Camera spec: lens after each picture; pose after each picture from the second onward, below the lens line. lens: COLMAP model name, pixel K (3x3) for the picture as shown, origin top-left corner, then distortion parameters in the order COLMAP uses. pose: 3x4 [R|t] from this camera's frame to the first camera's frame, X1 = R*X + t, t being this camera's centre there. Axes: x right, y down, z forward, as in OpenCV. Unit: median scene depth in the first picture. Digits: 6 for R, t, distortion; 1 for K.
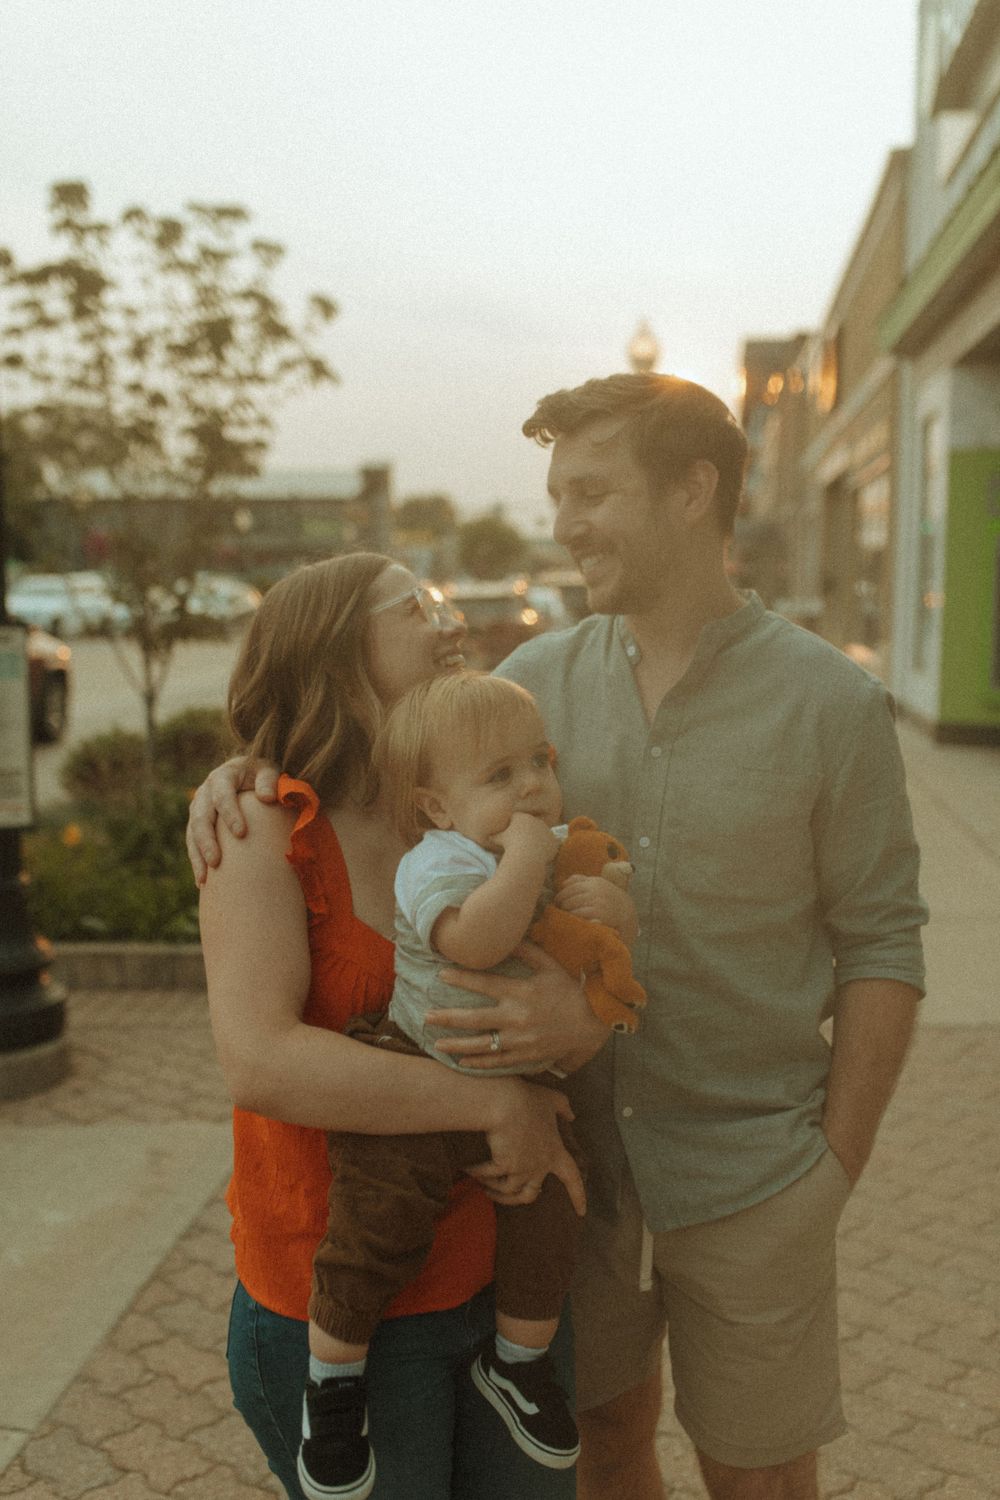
lens RADIAL K [[1428.9, 0, 522.5], [0, 1428.9, 757.2], [0, 0, 1]] dist [0.008805, -0.002303]
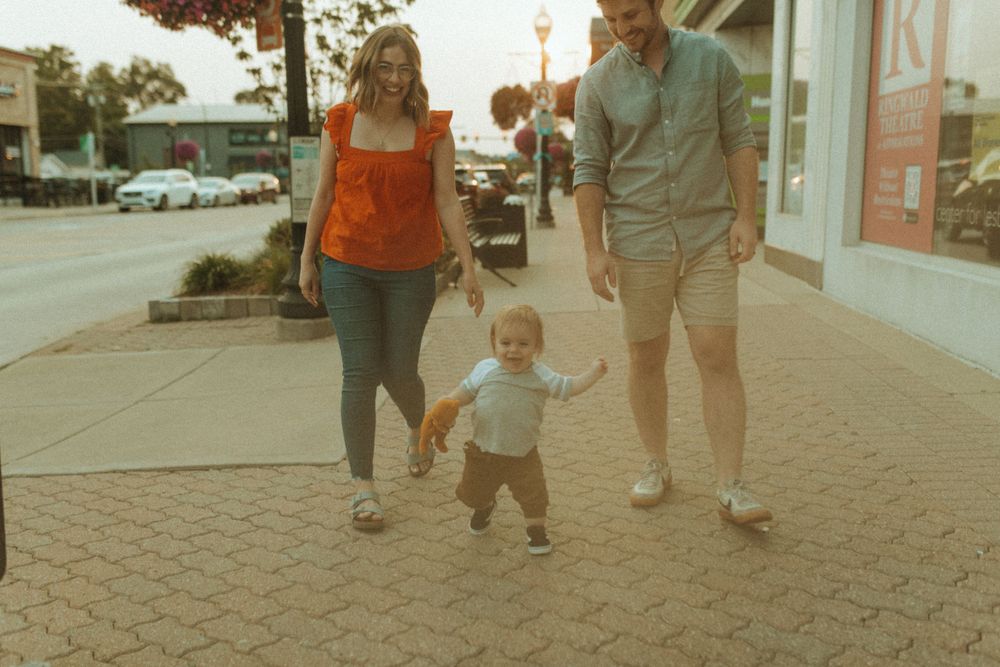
lens RADIAL K [[946.2, 0, 500.0], [0, 946.2, 333.5], [0, 0, 1]] dist [0.004669, -0.001717]
pose [[0.998278, -0.015865, 0.056482, -0.091663], [0.013746, 0.999195, 0.037698, 0.112922], [-0.057034, -0.036856, 0.997692, -0.375577]]
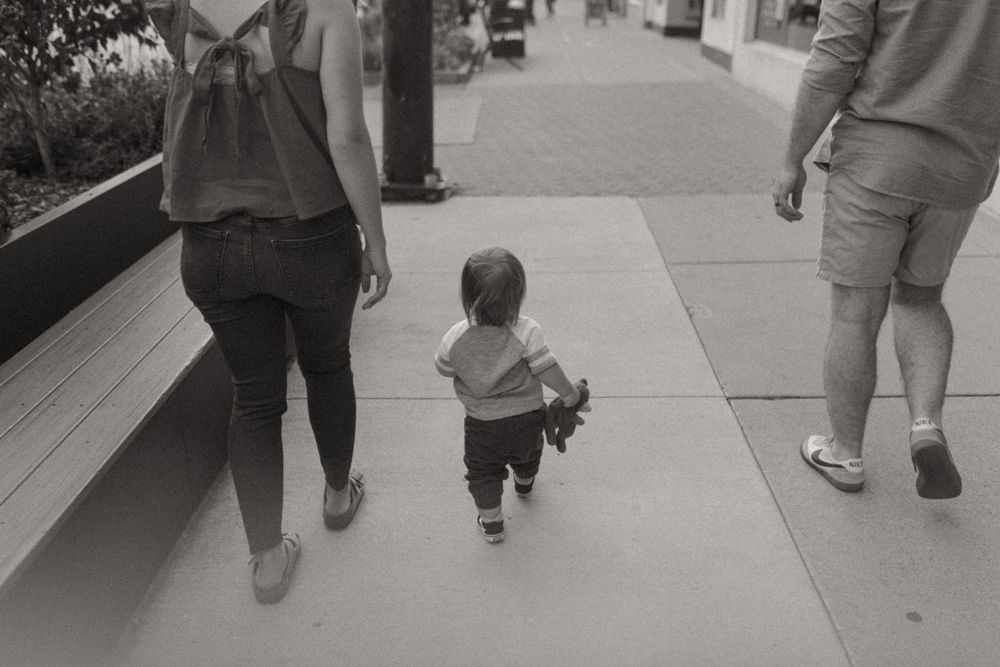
lens RADIAL K [[946.2, 0, 500.0], [0, 946.2, 333.5], [0, 0, 1]] dist [0.004669, -0.001717]
pose [[0.995028, -0.026098, 0.096113, -0.234460], [0.002141, 0.970437, 0.241345, 0.151568], [-0.099570, -0.239940, 0.965668, -0.990051]]
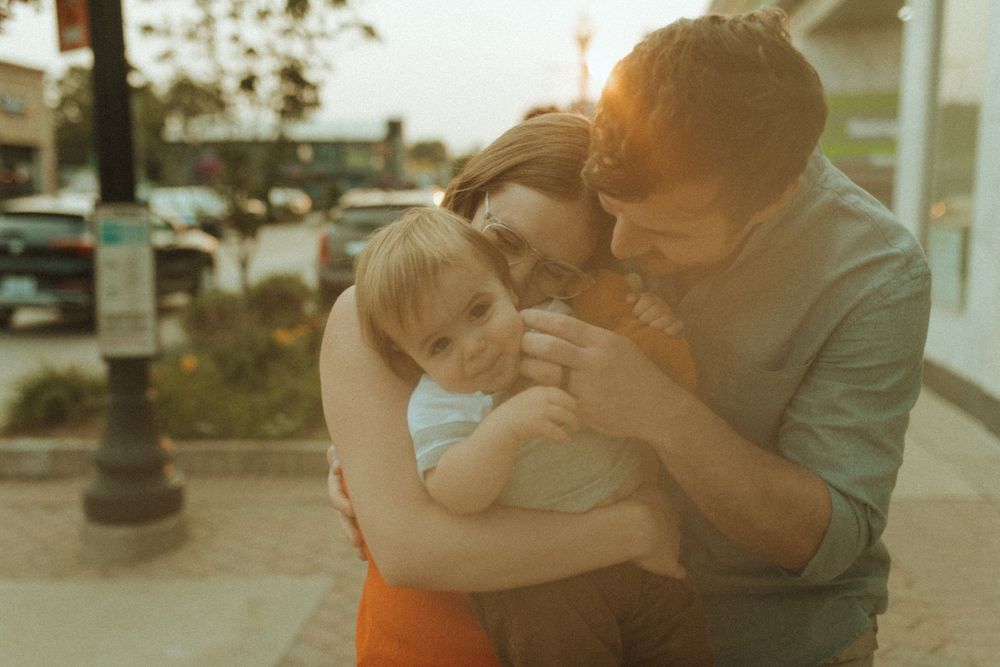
lens RADIAL K [[959.0, 0, 527.2], [0, 959.0, 309.3], [0, 0, 1]] dist [-0.002523, -0.006863]
pose [[0.999411, -0.006371, 0.033731, -0.018397], [0.006543, 0.999966, -0.004990, 0.008037], [-0.033698, 0.005208, 0.999418, 0.061996]]
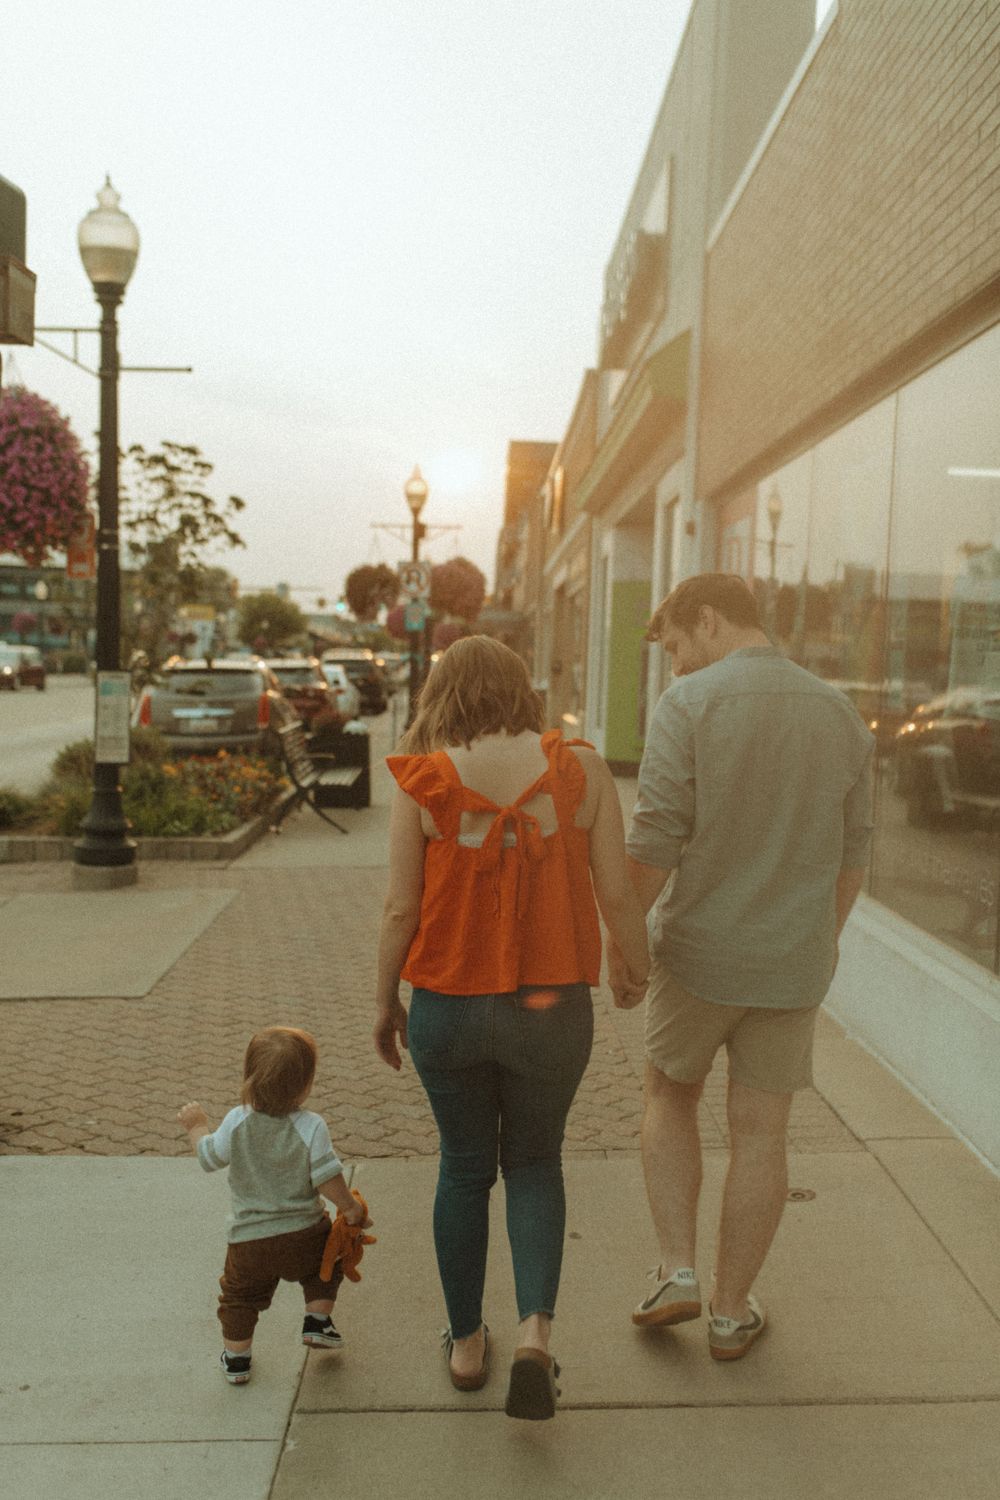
lens RADIAL K [[1419.3, 0, 499.3], [0, 1419.3, 762.5], [0, 0, 1]] dist [0.004669, -0.001717]
pose [[0.989105, 0.023236, 0.145368, -0.063122], [-0.015917, 0.998556, -0.051306, 0.096598], [-0.146350, 0.048433, 0.988046, -0.788366]]
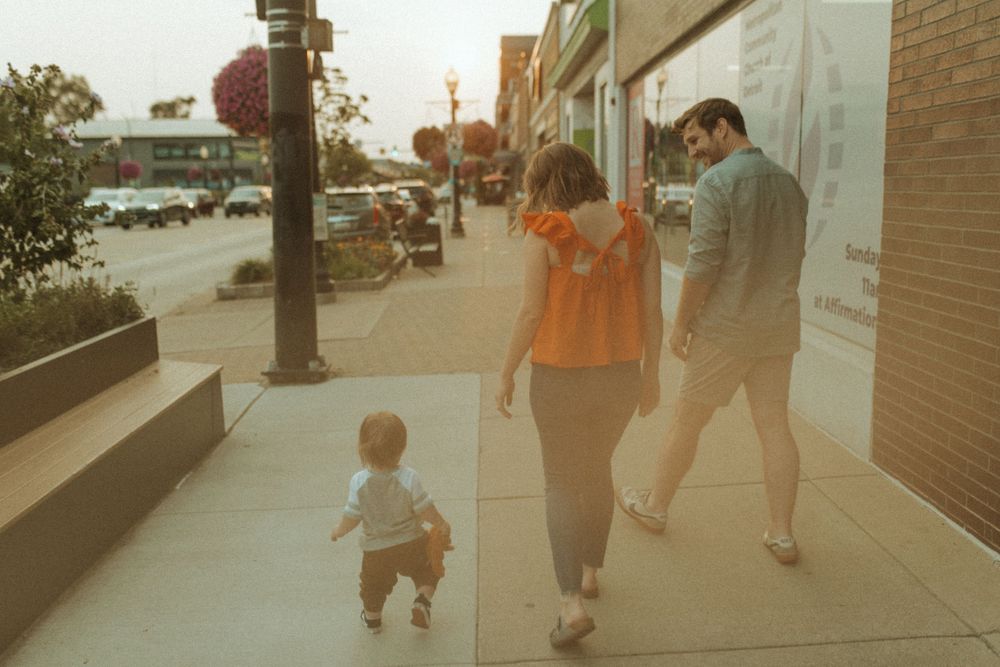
lens RADIAL K [[946.2, 0, 500.0], [0, 946.2, 333.5], [0, 0, 1]] dist [0.004669, -0.001717]
pose [[0.989412, -0.038547, 0.139922, -0.154099], [0.034230, 0.998865, 0.033136, 0.159999], [-0.141041, -0.027996, 0.989608, -1.191708]]
